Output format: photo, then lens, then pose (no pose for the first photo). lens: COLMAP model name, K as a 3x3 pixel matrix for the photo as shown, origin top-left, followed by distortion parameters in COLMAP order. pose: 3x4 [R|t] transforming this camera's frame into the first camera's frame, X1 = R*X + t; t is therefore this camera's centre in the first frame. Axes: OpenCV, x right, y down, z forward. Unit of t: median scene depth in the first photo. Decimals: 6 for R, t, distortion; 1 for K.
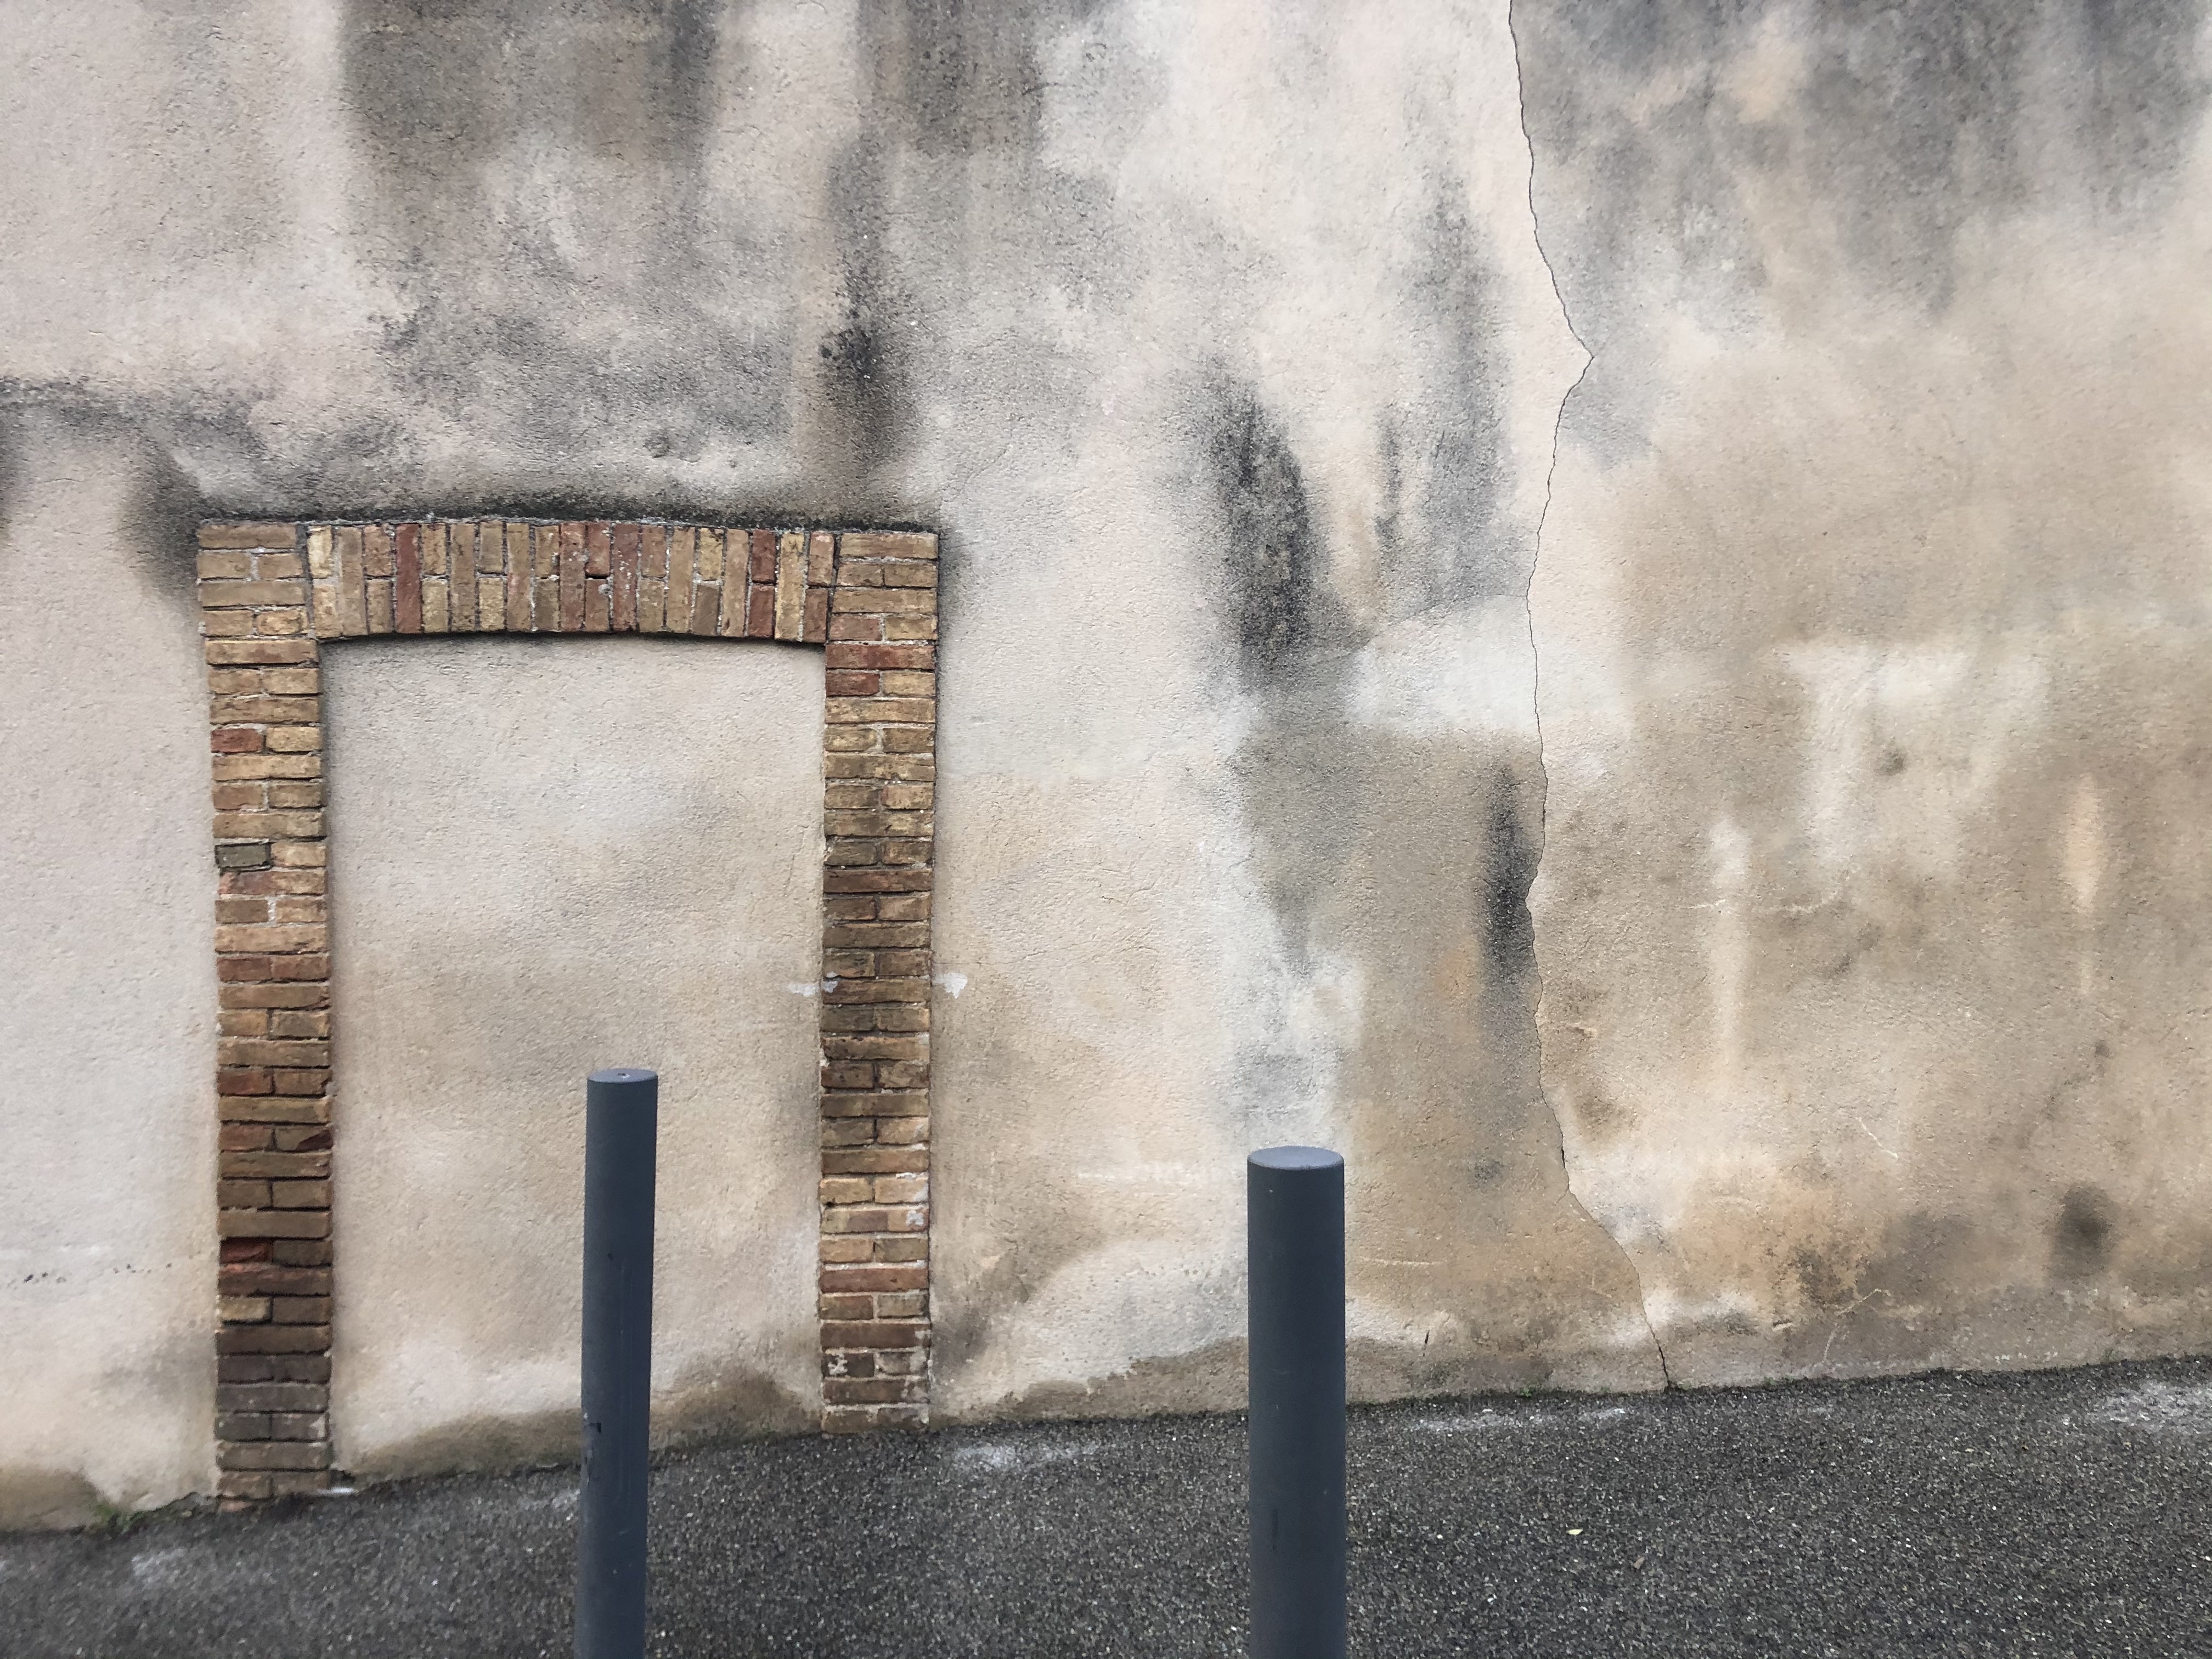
lens RADIAL K [[1713.6, 0, 1094.4], [0, 1713.6, 820.7], [0, 0, 1]] dist [0.020402, -0.004566]
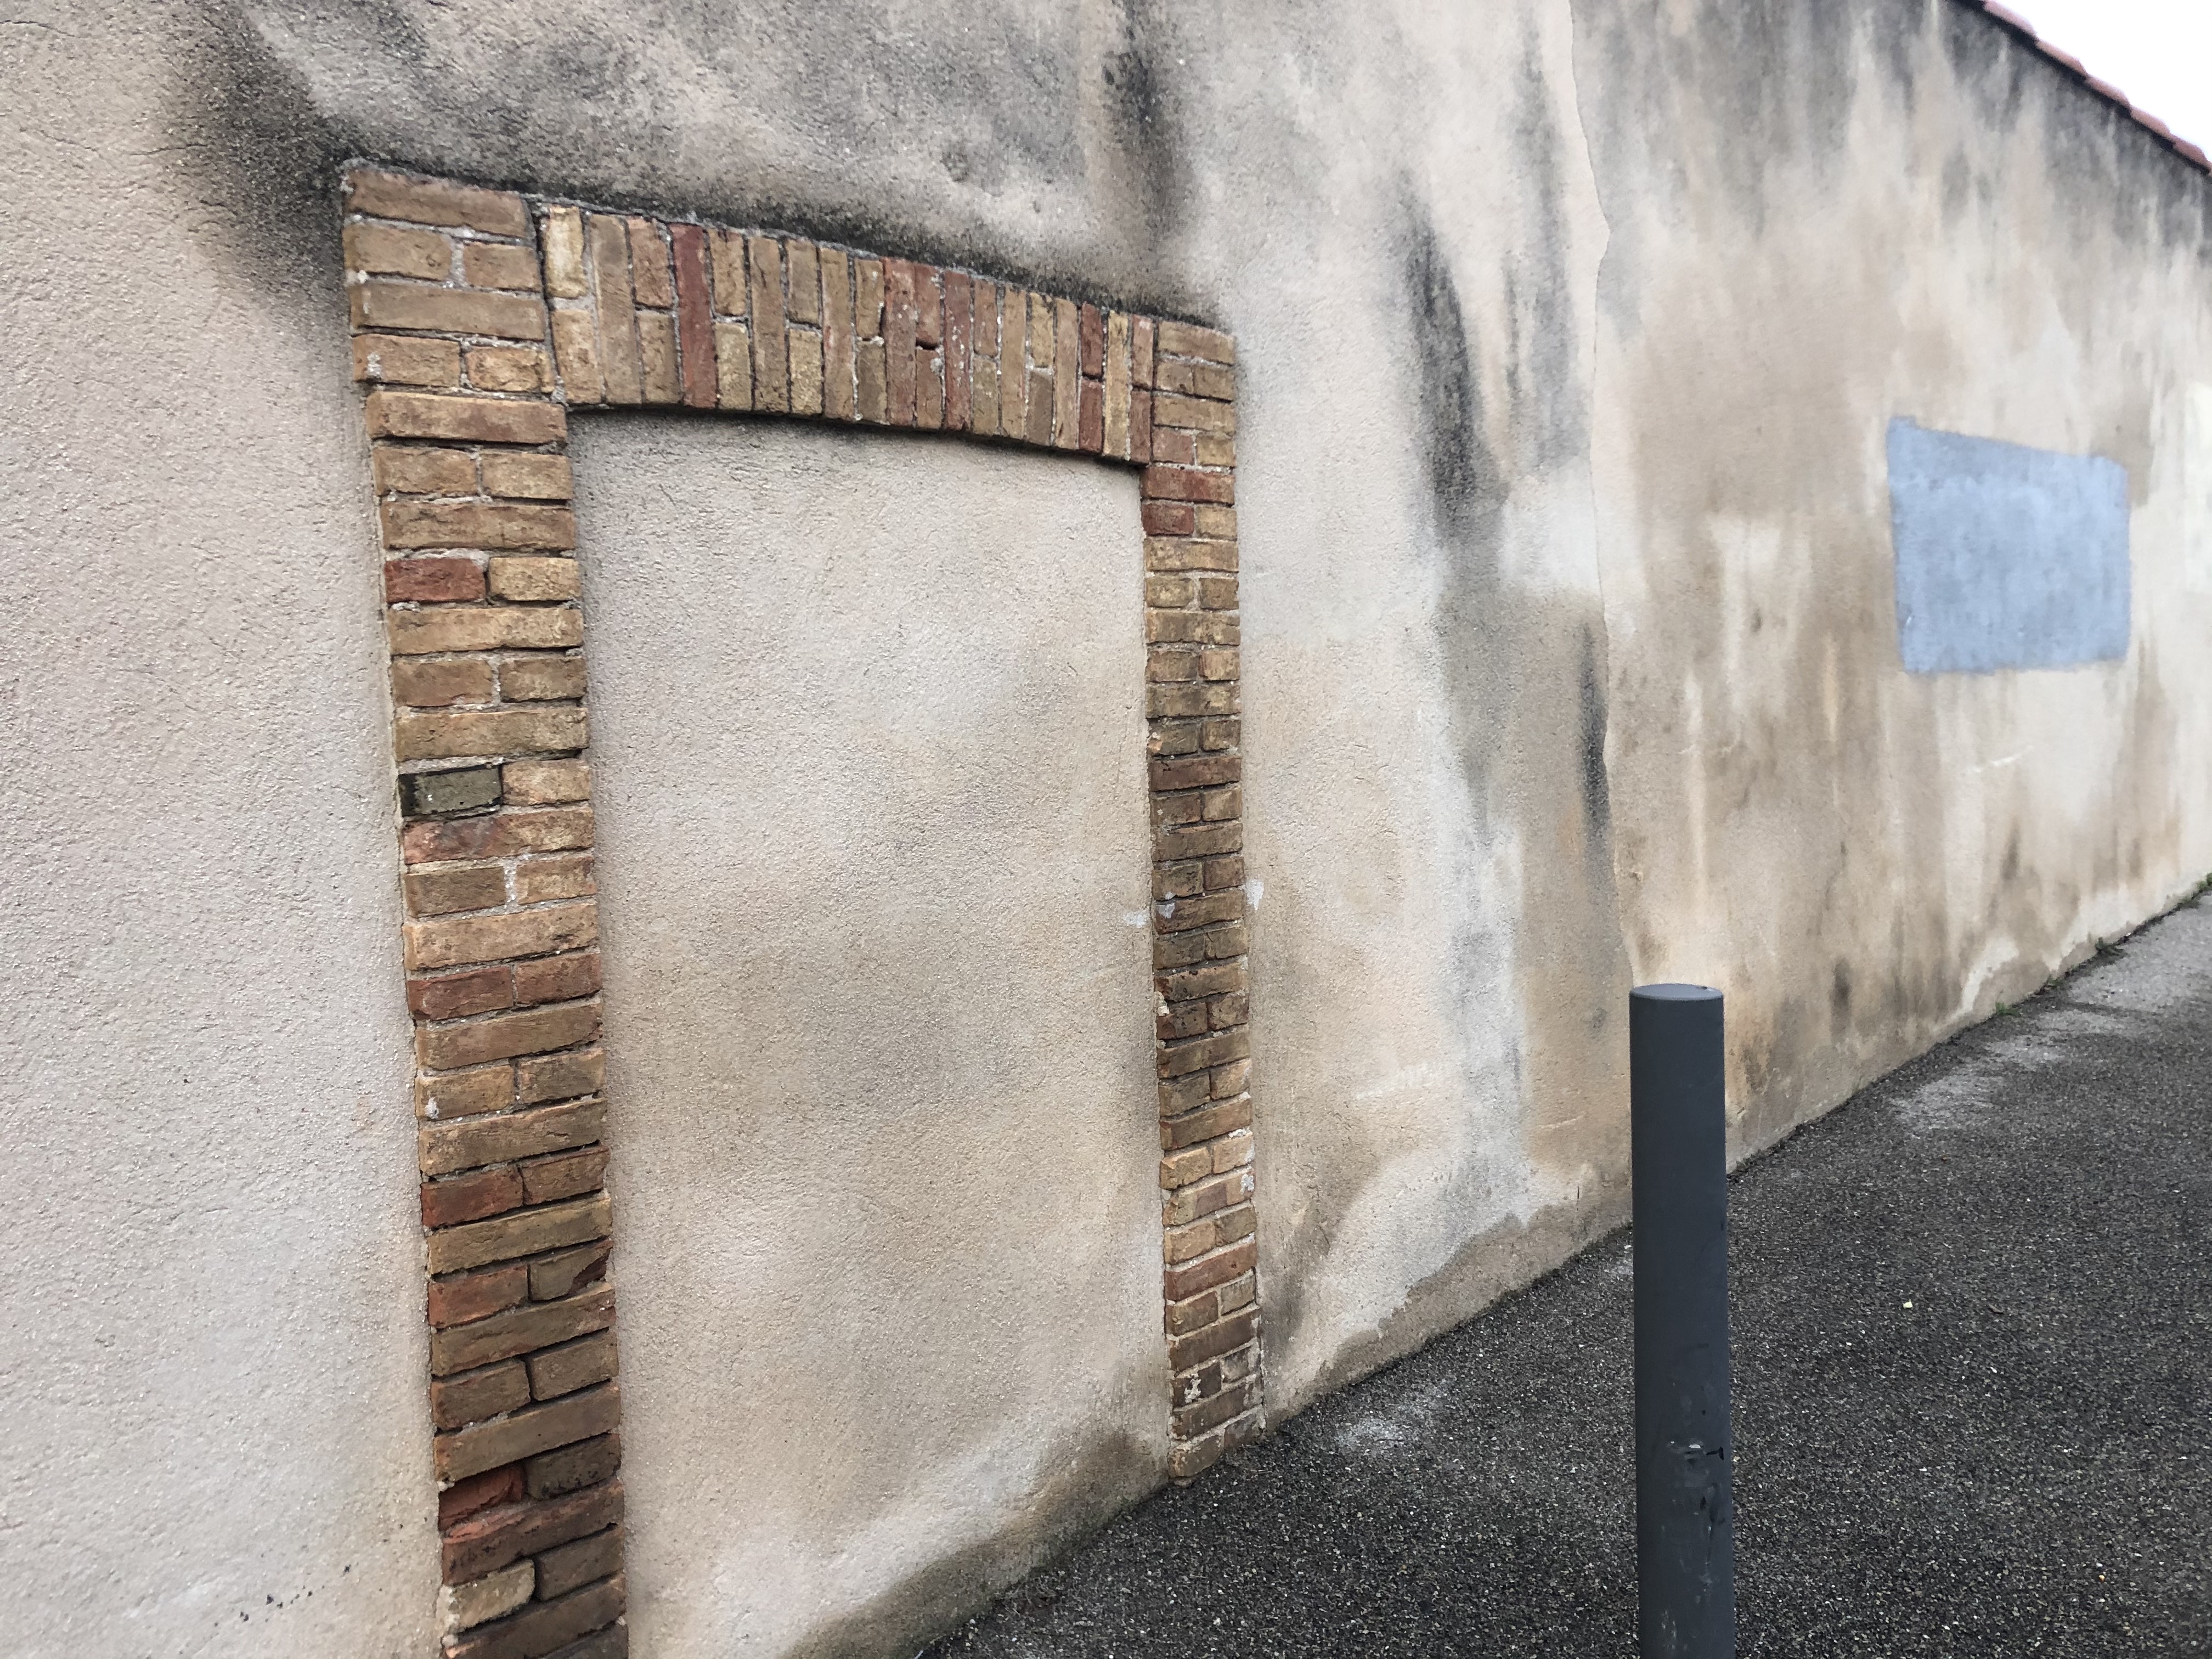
lens RADIAL K [[1735.3, 0, 1021.4], [0, 1735.3, 795.1], [0, 0, 1]] dist [0.037265, -0.030853]
pose [[0.746624, -0.067805, 0.661782, -0.721473], [0.051211, 0.997698, 0.044446, 0.006291], [-0.663272, 0.000706, 0.748378, 0.457402]]
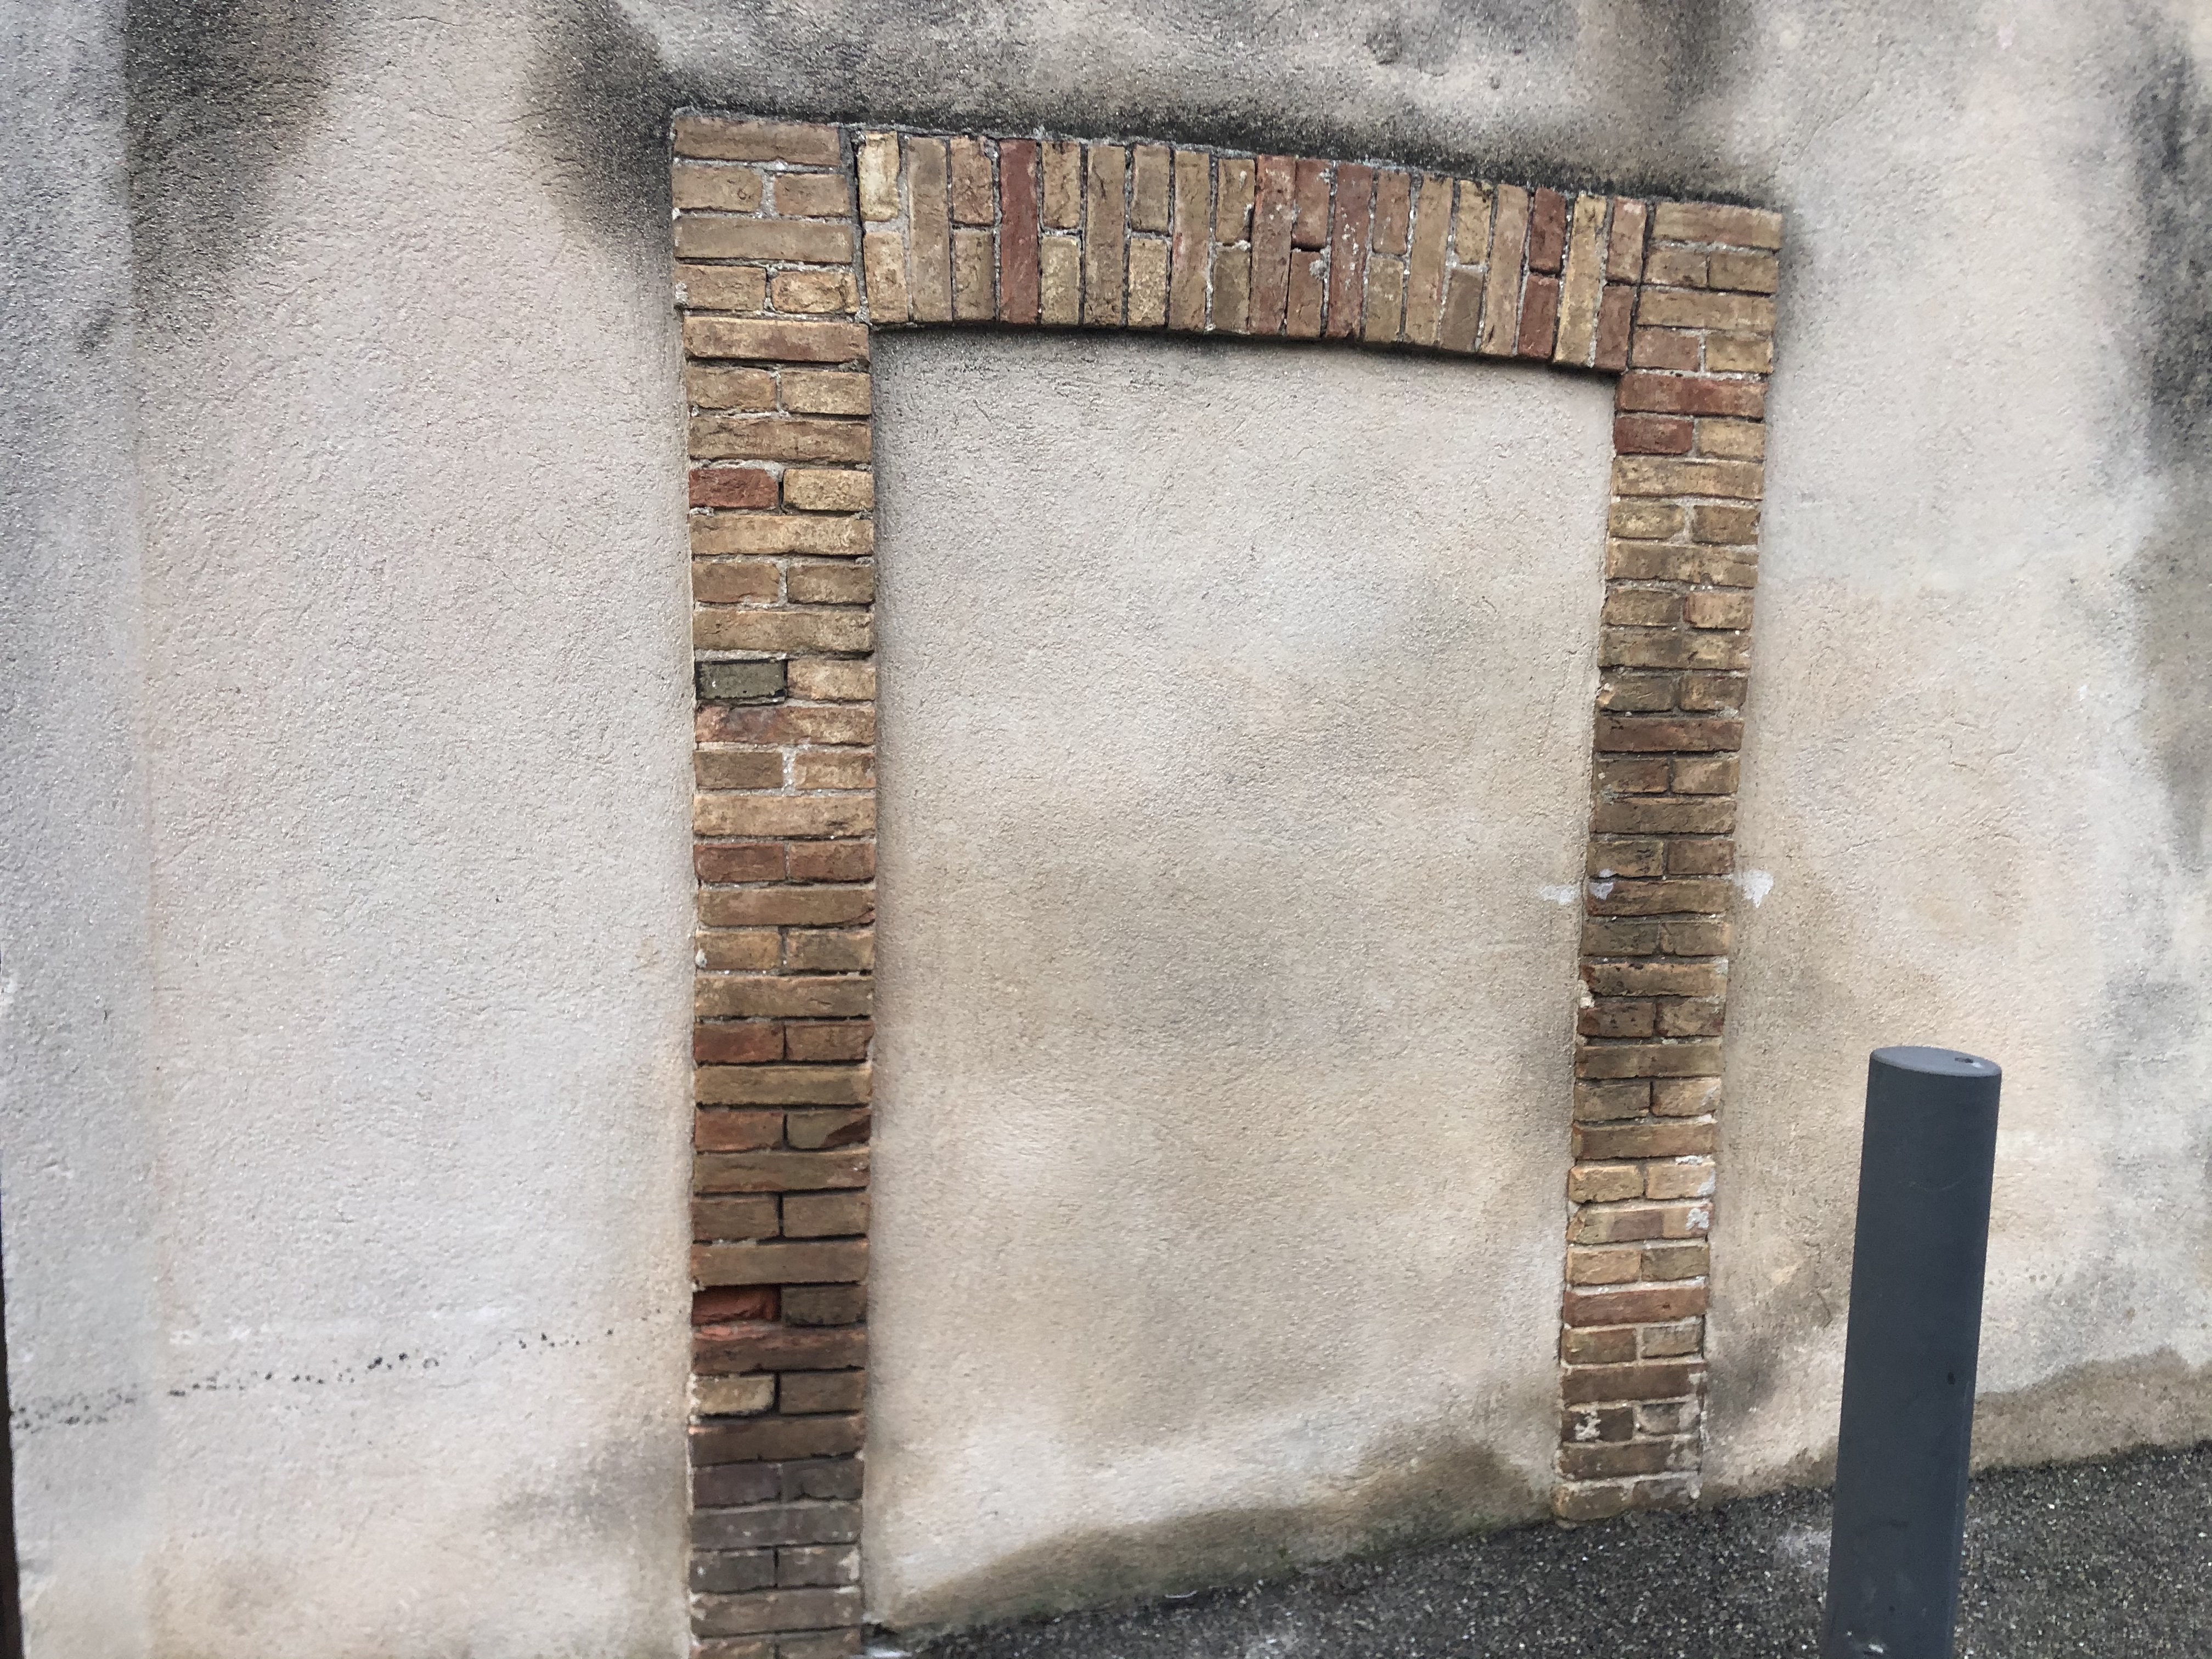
lens RADIAL K [[1713.6, 0, 1094.4], [0, 1713.6, 820.7], [0, 0, 1]] dist [0.020402, -0.004566]
pose [[0.984916, 0.004172, 0.172982, -0.471187], [-0.018320, 0.996605, 0.080272, 0.018940], [-0.172059, -0.082230, 0.981649, 0.371200]]
